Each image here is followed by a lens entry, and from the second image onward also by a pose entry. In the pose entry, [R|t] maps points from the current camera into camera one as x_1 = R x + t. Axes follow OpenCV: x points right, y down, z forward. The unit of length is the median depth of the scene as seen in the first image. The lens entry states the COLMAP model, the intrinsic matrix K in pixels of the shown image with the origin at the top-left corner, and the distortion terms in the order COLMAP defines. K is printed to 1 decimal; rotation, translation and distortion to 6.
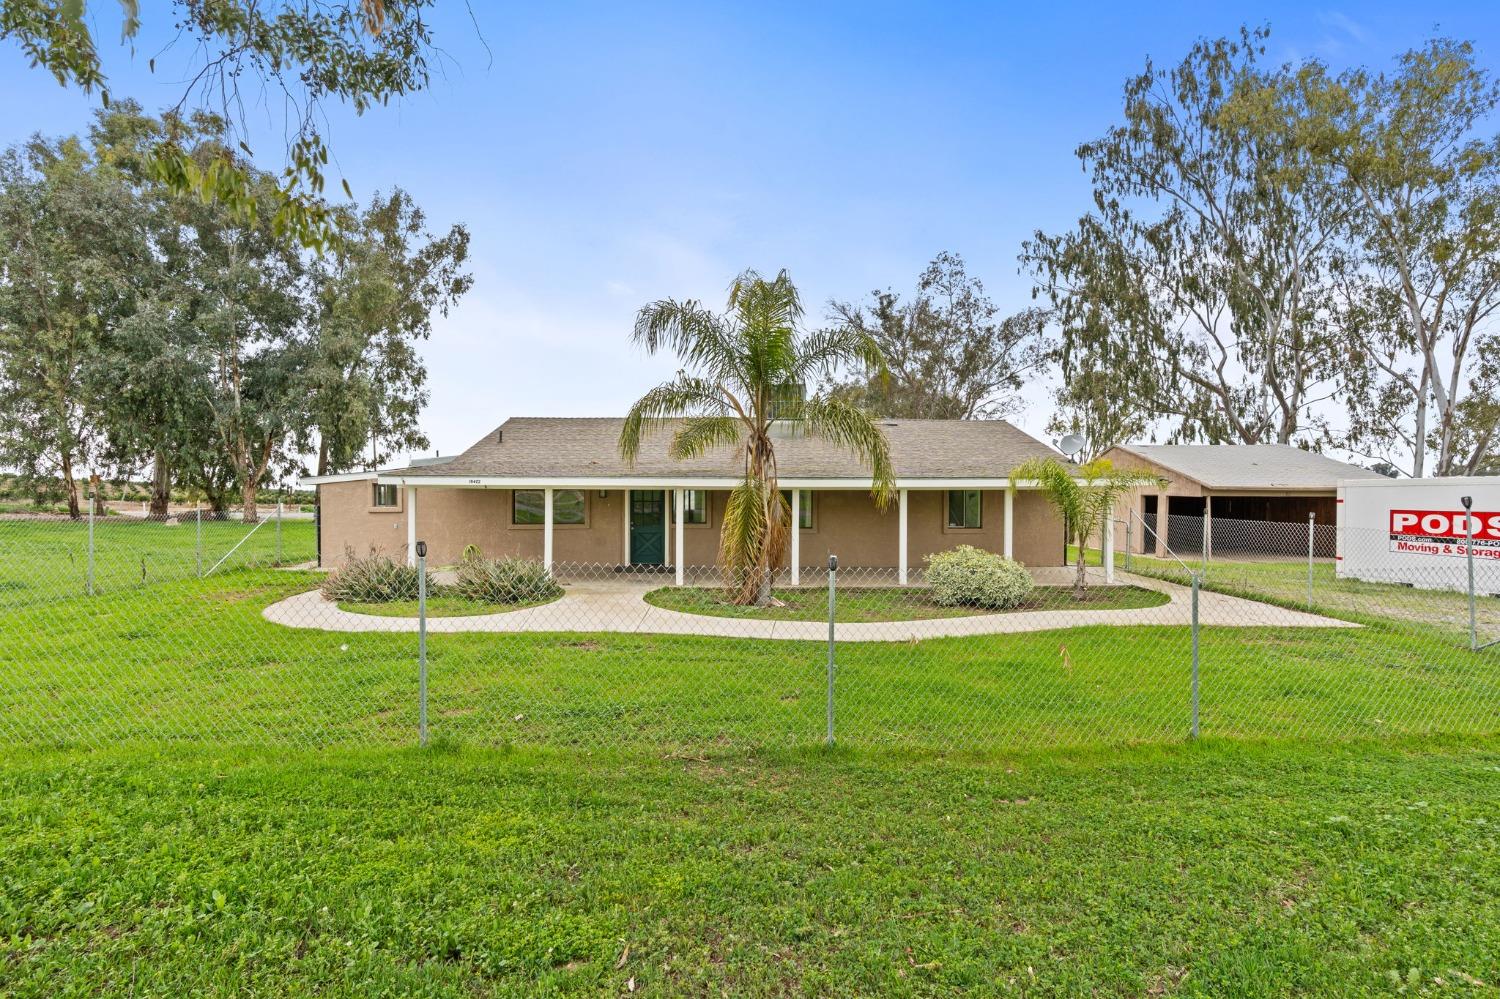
lens RADIAL K [[663.8, 0, 745.8], [0, 663.8, 501.8], [0, 0, 1]] dist [-0.013164, 0.002292]
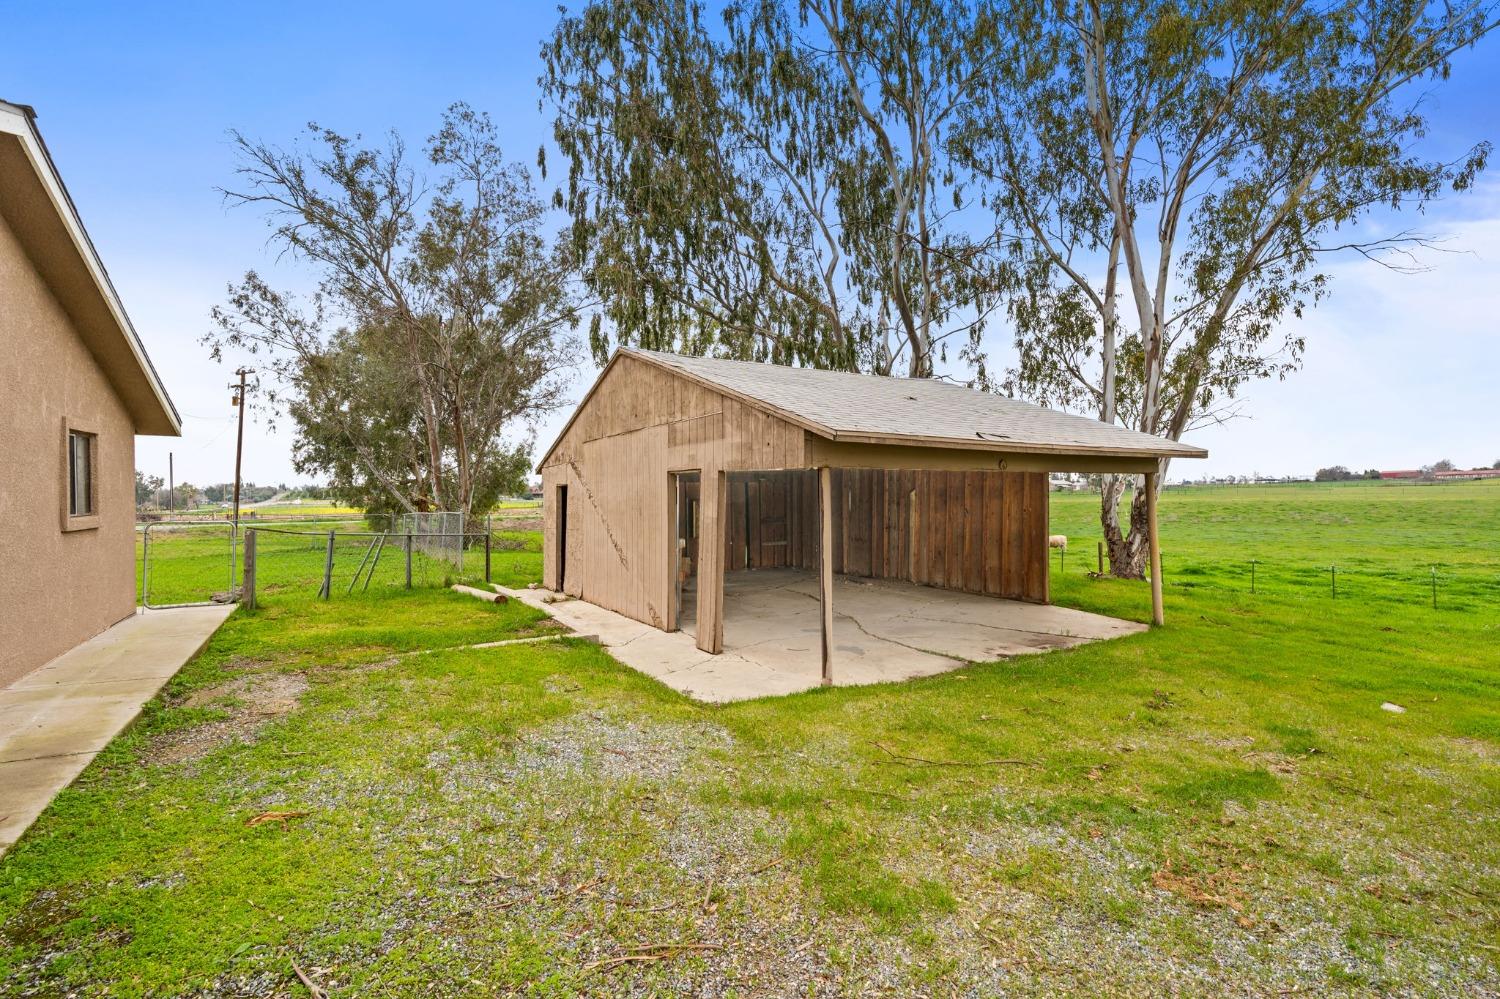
lens RADIAL K [[663.8, 0, 750.3], [0, 663.8, 498.0], [0, 0, 1]] dist [-0.013164, 0.002292]
pose [[0.867763, -0.009544, 0.496887, 0.352576], [0.012436, 0.999920, -0.002513, 0.005344], [-0.496823, 0.008360, 0.867811, 0.510815]]
